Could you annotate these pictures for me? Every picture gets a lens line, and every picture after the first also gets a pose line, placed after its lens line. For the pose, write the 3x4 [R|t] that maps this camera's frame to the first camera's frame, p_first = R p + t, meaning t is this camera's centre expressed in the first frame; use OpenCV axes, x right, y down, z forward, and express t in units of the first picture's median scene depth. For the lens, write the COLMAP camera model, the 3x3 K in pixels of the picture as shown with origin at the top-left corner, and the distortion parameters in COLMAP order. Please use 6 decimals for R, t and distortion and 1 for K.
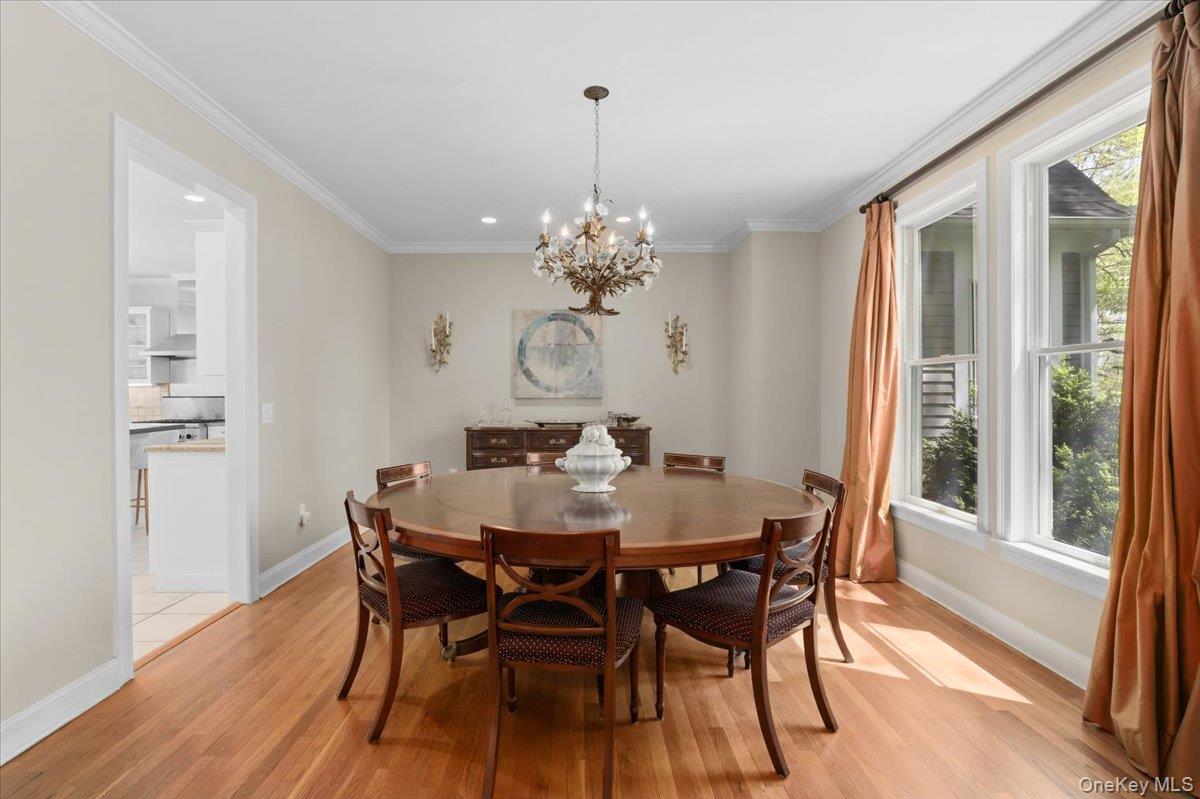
lens RADIAL K [[552.2, 0, 593.7], [0, 552.2, 399.1], [0, 0, 1]] dist [-0.019941, 0.000908]
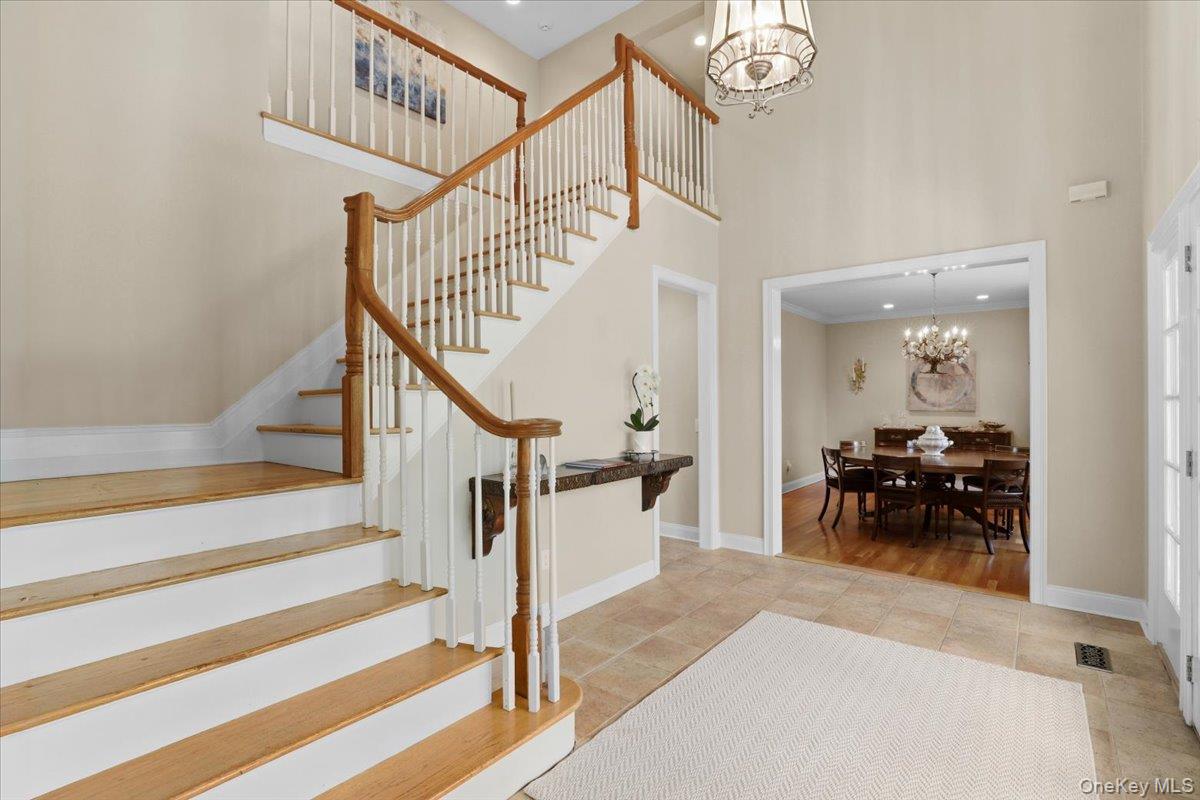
lens RADIAL K [[552.2, 0, 598.2], [0, 552.2, 397.4], [0, 0, 1]] dist [-0.019941, 0.000908]
pose [[0.755576, -0.002784, -0.655055, 0.236791], [-0.006887, 0.999902, -0.012194, -0.015576], [0.655025, 0.013725, 0.755483, -0.845532]]
